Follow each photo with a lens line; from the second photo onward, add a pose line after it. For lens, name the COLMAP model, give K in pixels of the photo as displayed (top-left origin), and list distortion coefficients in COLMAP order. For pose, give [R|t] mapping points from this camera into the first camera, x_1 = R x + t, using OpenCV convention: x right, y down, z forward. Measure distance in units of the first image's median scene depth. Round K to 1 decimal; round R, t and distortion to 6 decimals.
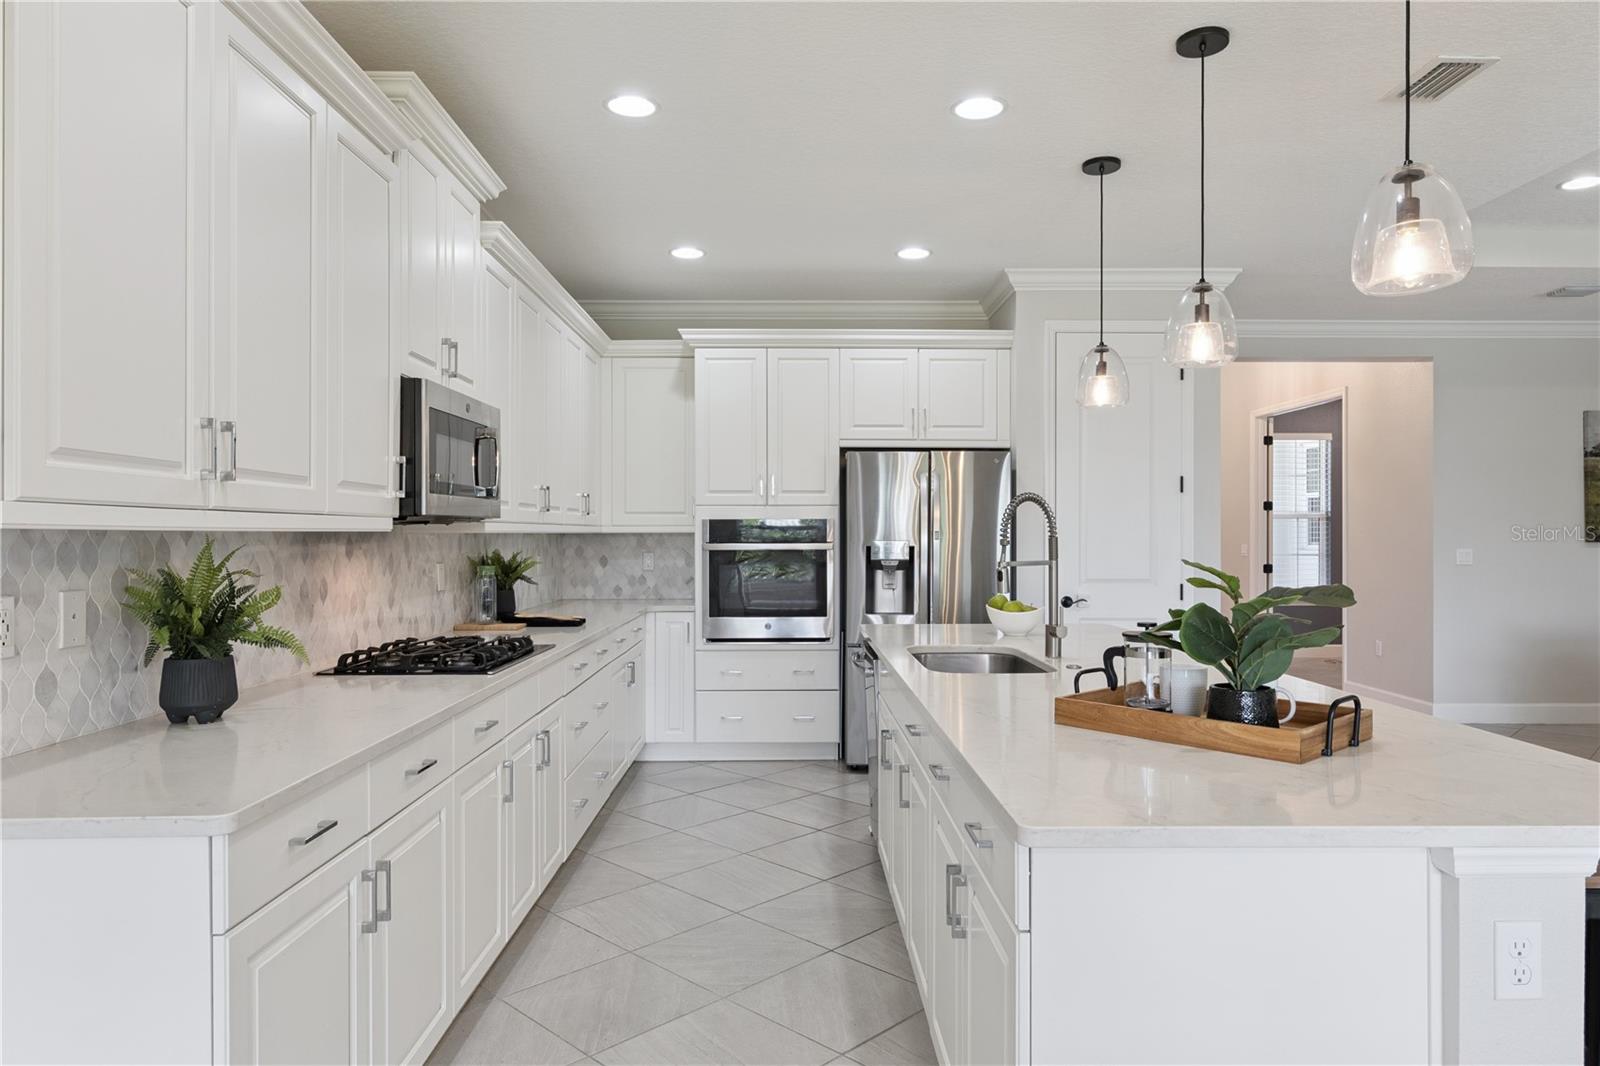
lens RADIAL K [[998.5, 0, 800.0], [0, 998.5, 533.0], [0, 0, 1]] dist [0.001473, 0.001205]
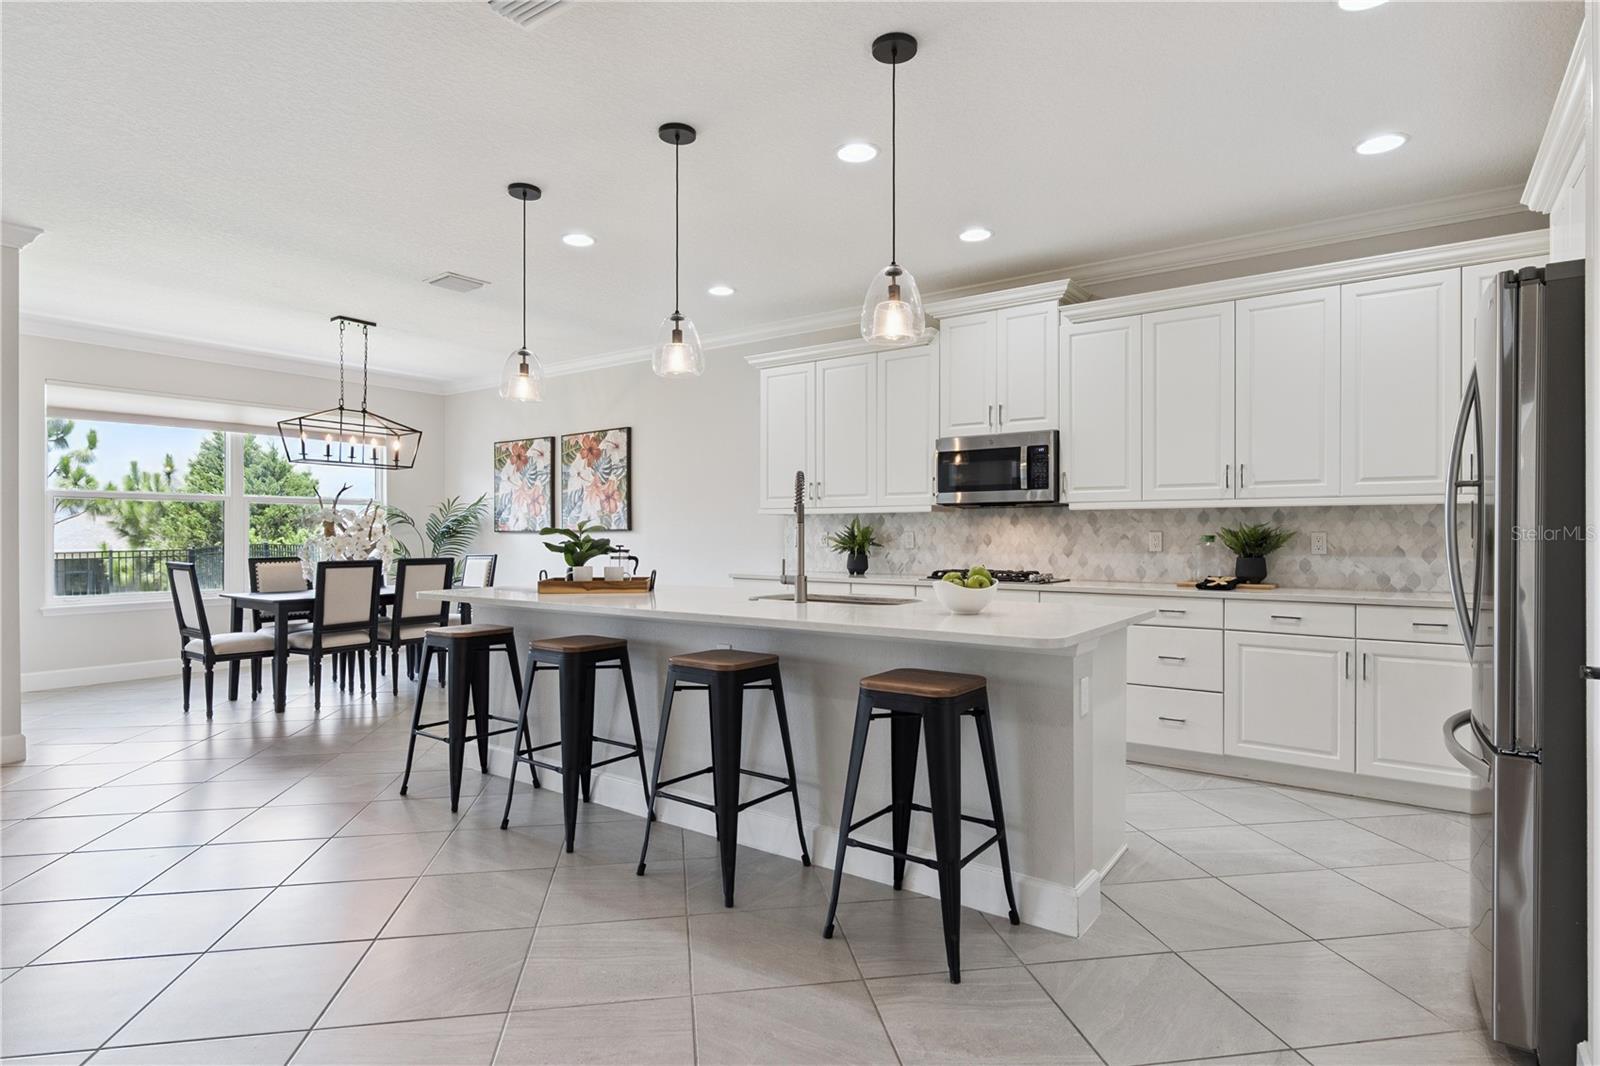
lens RADIAL K [[835.1, 0, 800.0], [0, 835.1, 533.0], [0, 0, 1]] dist [0.000933, 0.000262]
pose [[-0.594805, 0.000278, -0.803870, 0.653779], [0.001611, 0.999998, -0.000846, 0.024249], [0.803869, -0.001798, -0.594804, 0.974160]]
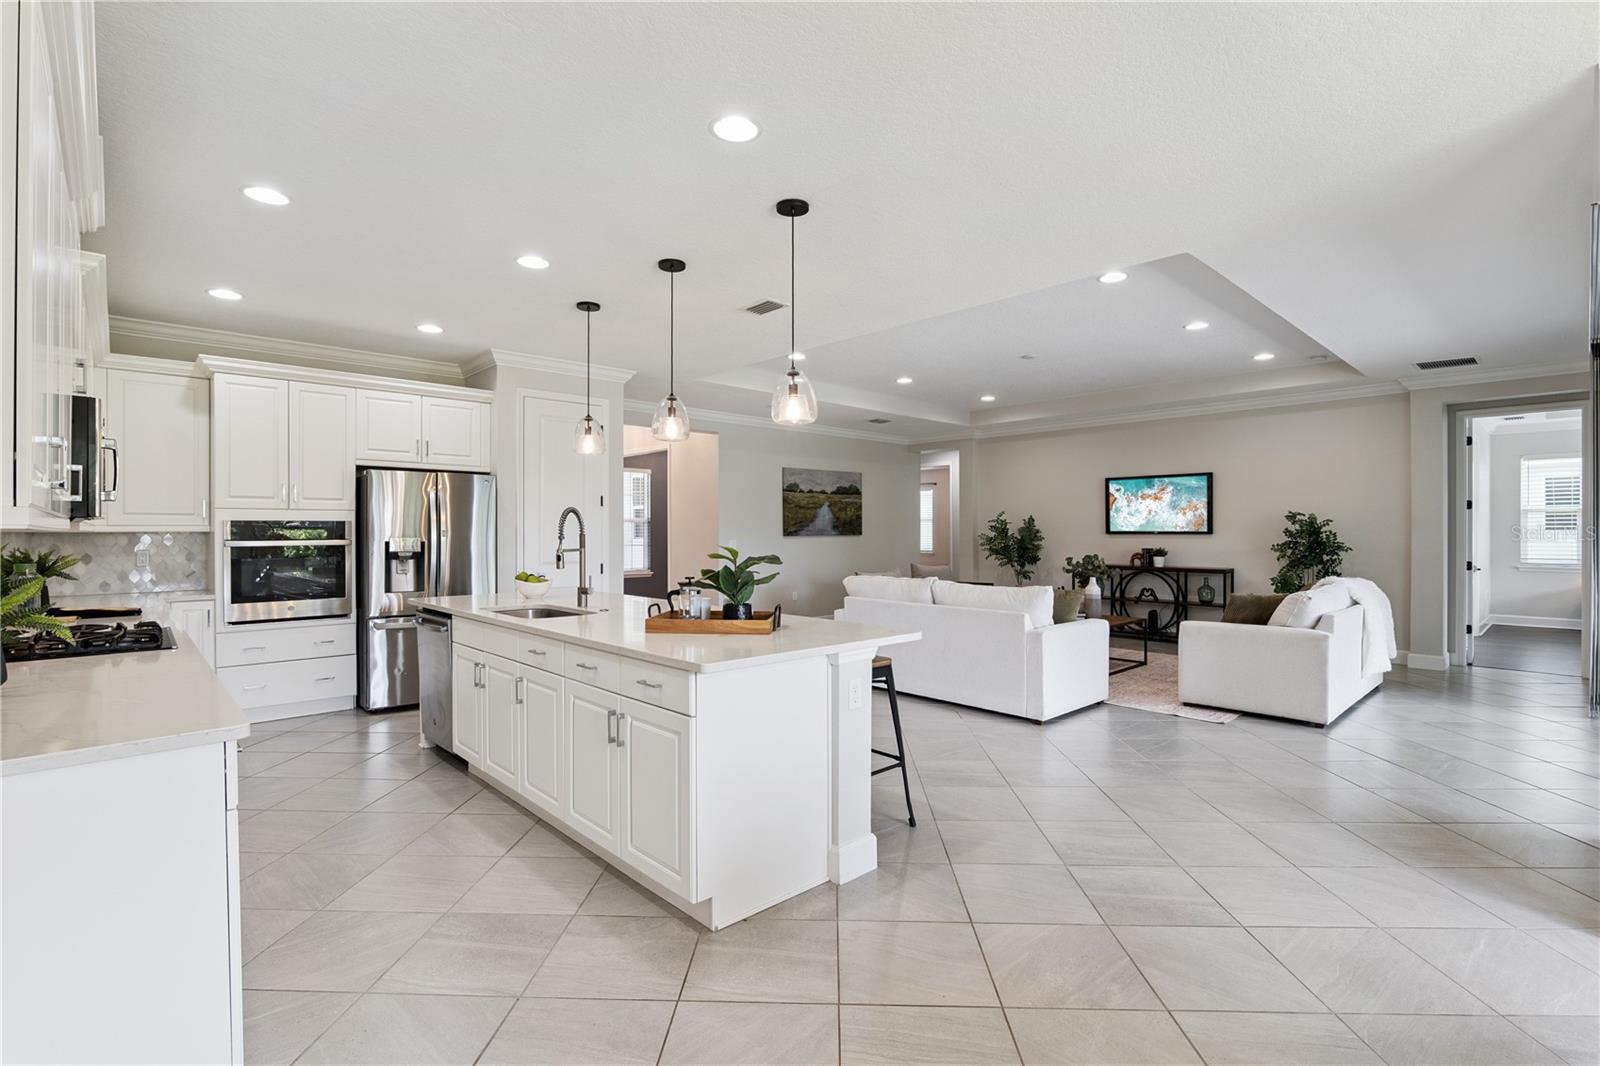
lens RADIAL K [[743.7, 0, 800.0], [0, 743.7, 533.0], [0, 0, 1]] dist [-0.021274, 0.005152]
pose [[0.740624, -0.002333, 0.671915, -0.184490], [0.001049, 0.999997, 0.002316, -0.000167], [-0.671919, -0.001010, 0.740624, -0.092345]]
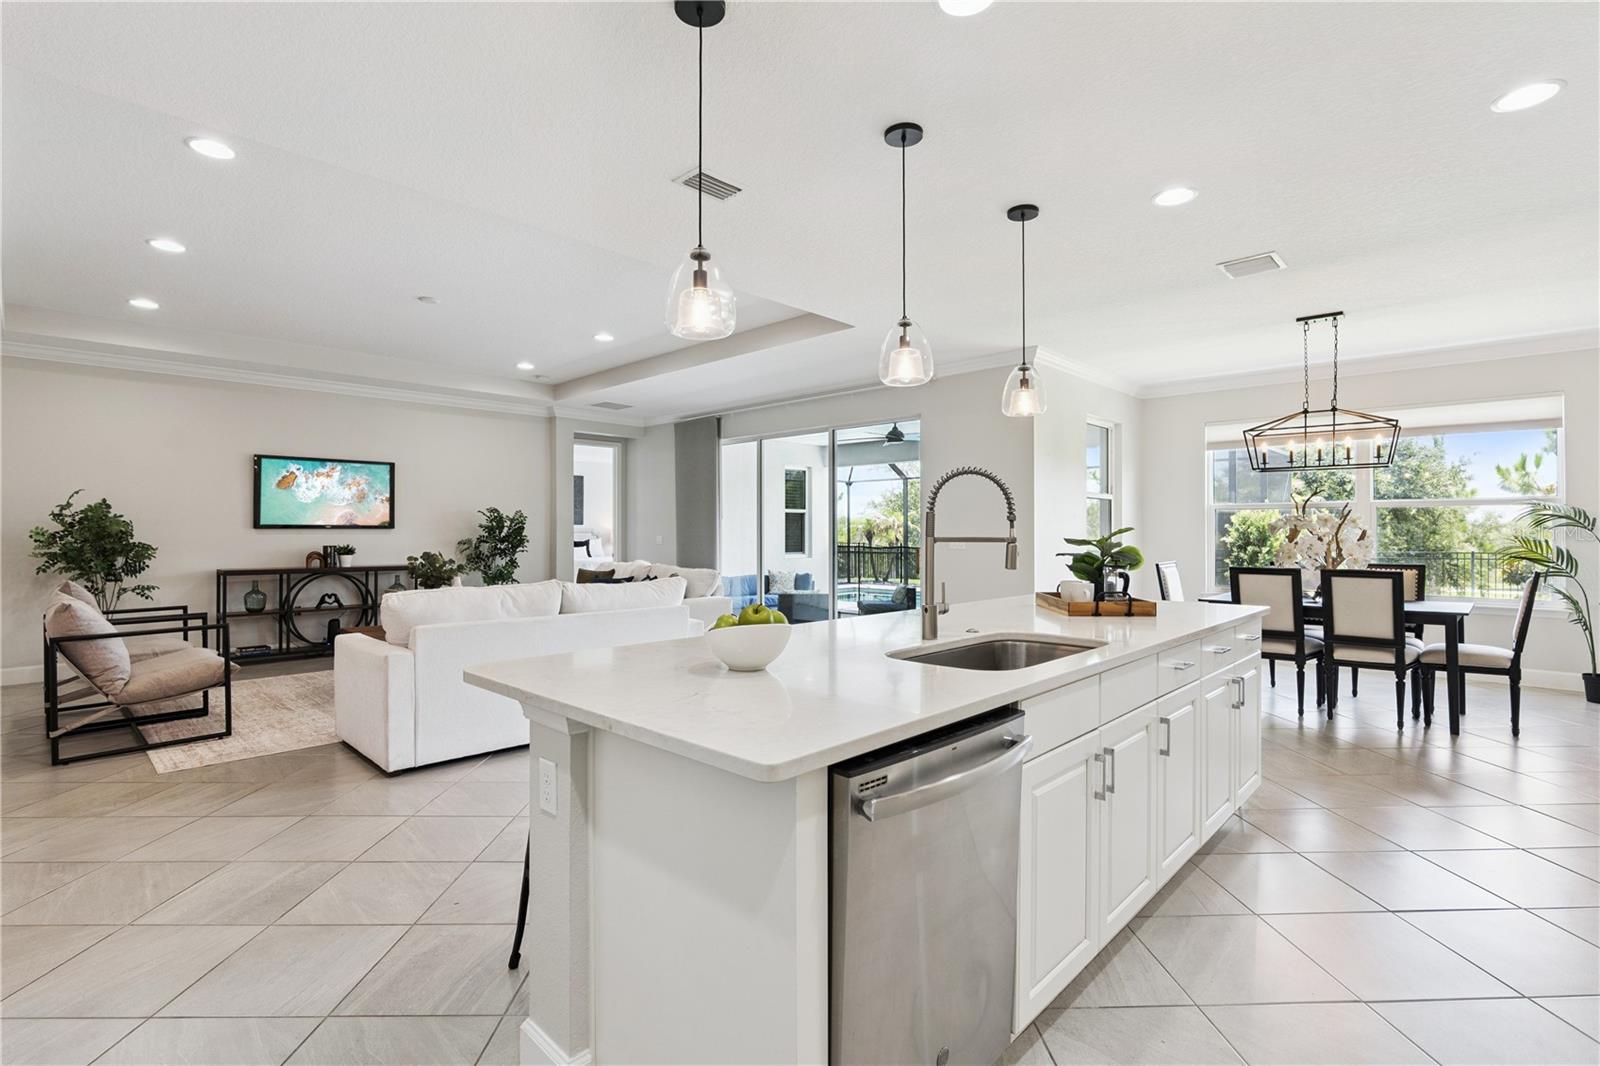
lens RADIAL K [[743.7, 0, 800.0], [0, 743.7, 533.0], [0, 0, 1]] dist [-0.021274, 0.005152]
pose [[-0.713080, -0.001211, 0.701082, -0.093778], [-0.000128, 0.999999, 0.001597, 0.012189], [-0.701083, 0.001049, -0.713079, 0.962877]]
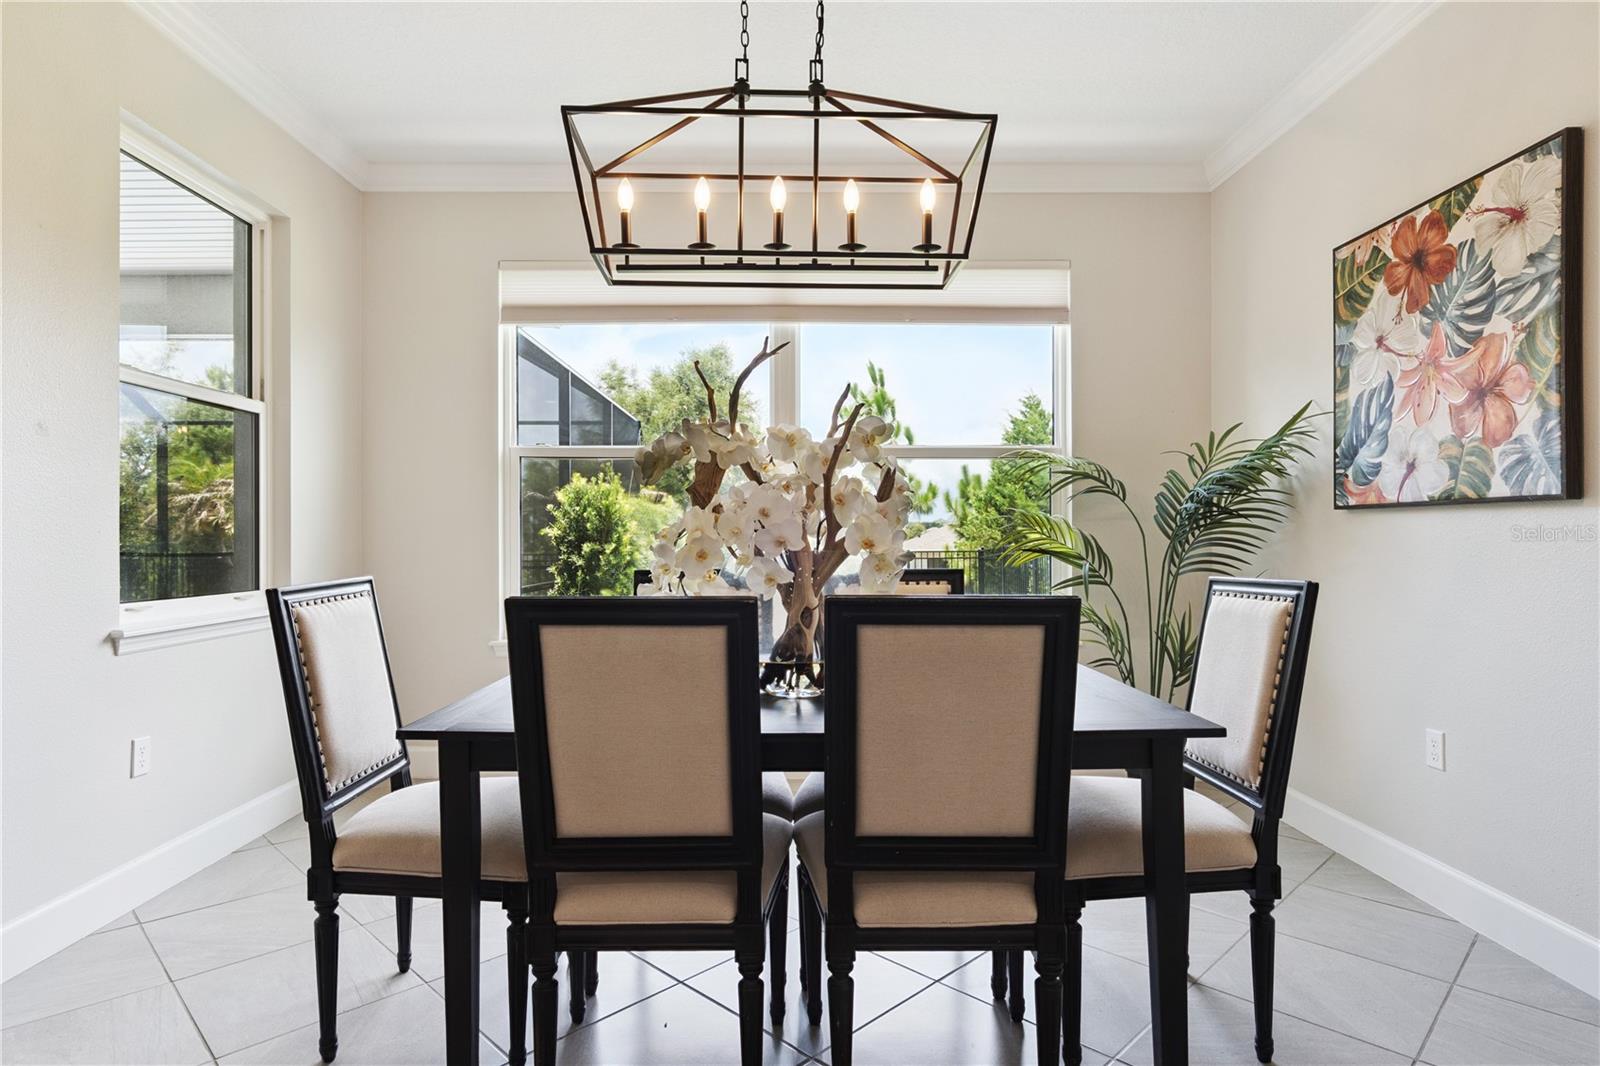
lens RADIAL K [[877.7, 0, 778.1], [0, 877.7, 535.3], [0, 0, 1]] dist [-0.003128, -0.000836]
pose [[-0.999874, -0.001276, 0.015841, 0.091506], [-0.001321, 0.999995, -0.002778, 0.038910], [-0.015838, -0.002799, -0.999871, 0.162058]]
